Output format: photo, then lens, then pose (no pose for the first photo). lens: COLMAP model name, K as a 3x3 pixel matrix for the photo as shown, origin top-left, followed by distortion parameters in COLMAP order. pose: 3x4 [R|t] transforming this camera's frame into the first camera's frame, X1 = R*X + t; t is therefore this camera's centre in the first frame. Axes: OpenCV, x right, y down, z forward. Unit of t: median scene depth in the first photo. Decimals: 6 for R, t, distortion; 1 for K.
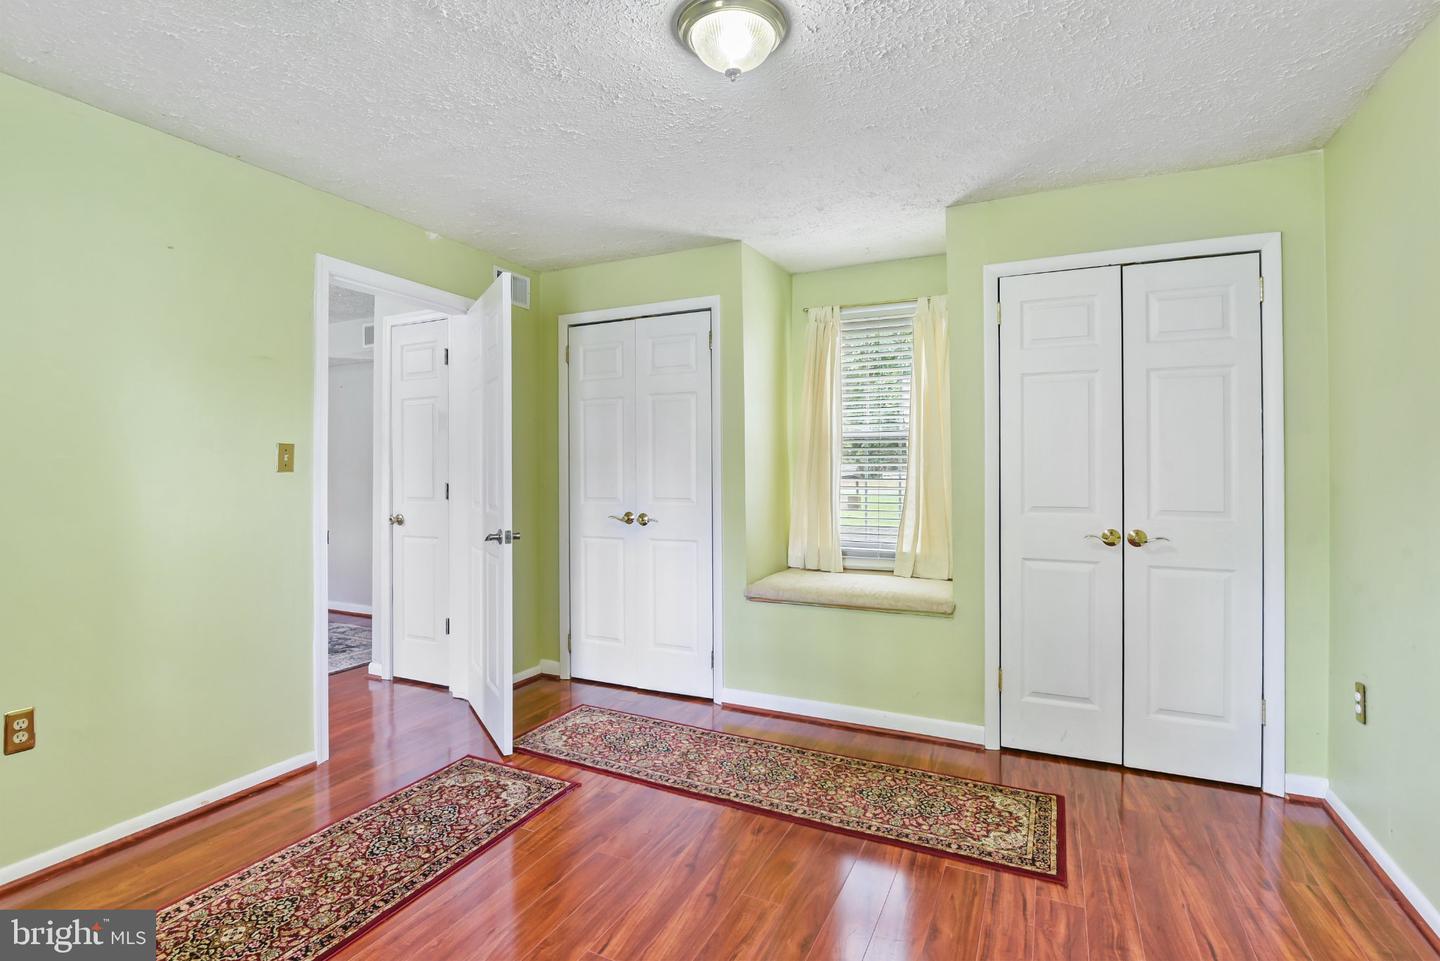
lens RADIAL K [[681.1, 0, 725.1], [0, 681.1, 480.0], [0, 0, 1]] dist [-0.001890, -0.011060]
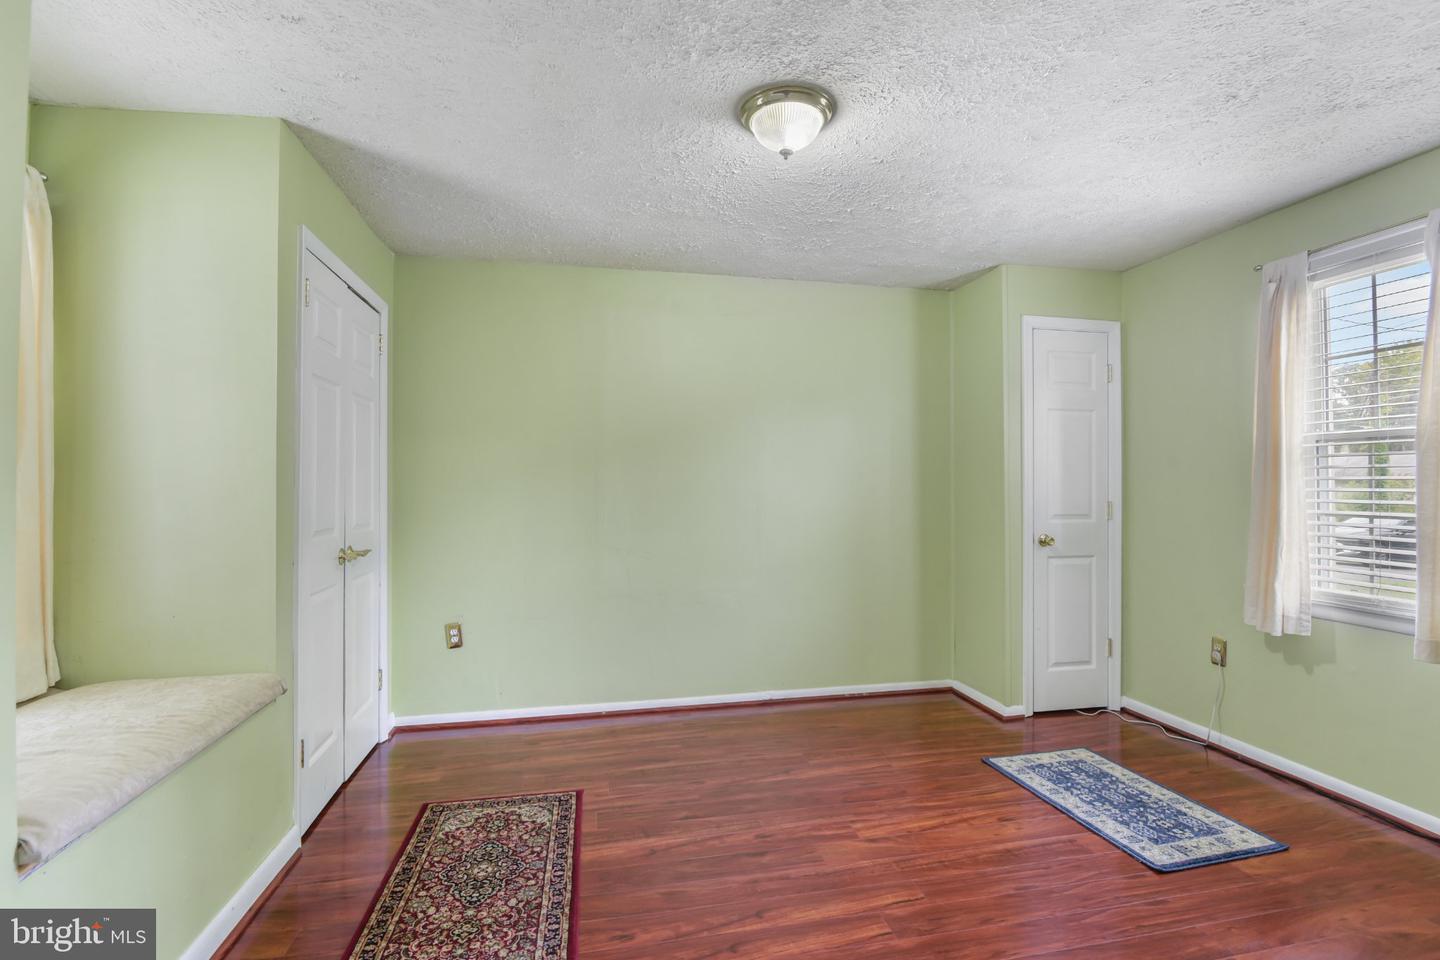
lens RADIAL K [[675.4, 0, 720.1], [0, 675.4, 484.3], [0, 0, 1]] dist [-0.004165, -0.012355]
pose [[-0.603699, 0.006957, 0.797182, -0.625631], [0.016106, 0.999864, 0.003471, -0.017316], [-0.797050, 0.014935, -0.603729, 1.319496]]
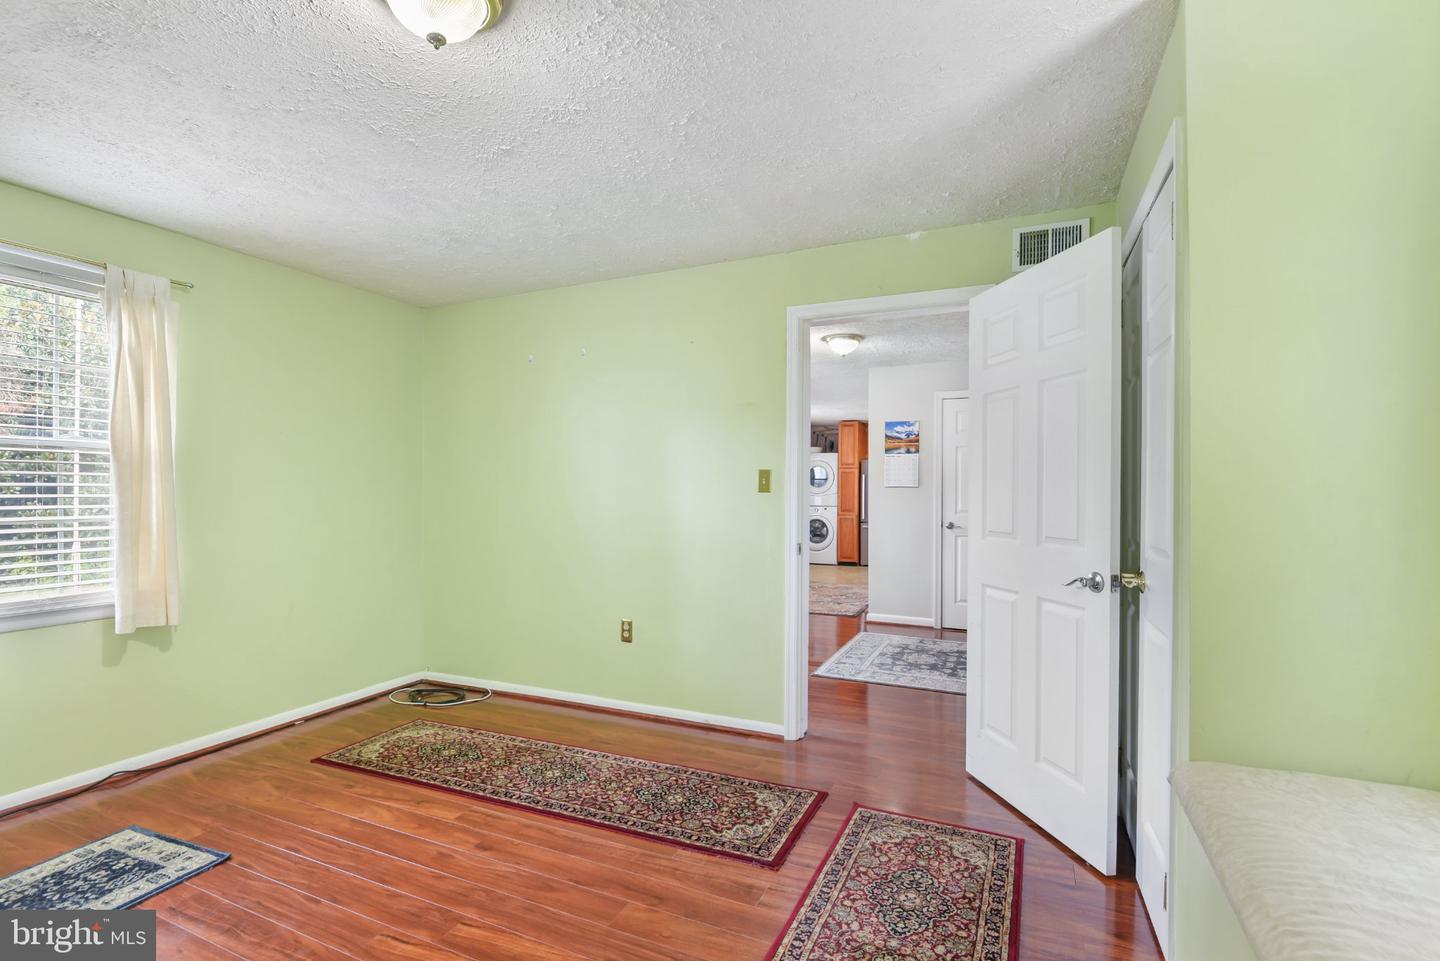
lens RADIAL K [[669.6, 0, 711.7], [0, 669.6, 500.4], [0, 0, 1]] dist [0.000649, 0.000052]
pose [[0.008006, 0.019207, -0.999783, 0.654108], [-0.016765, 0.999678, 0.019070, -0.021641], [0.999827, 0.016609, 0.008325, 0.992203]]
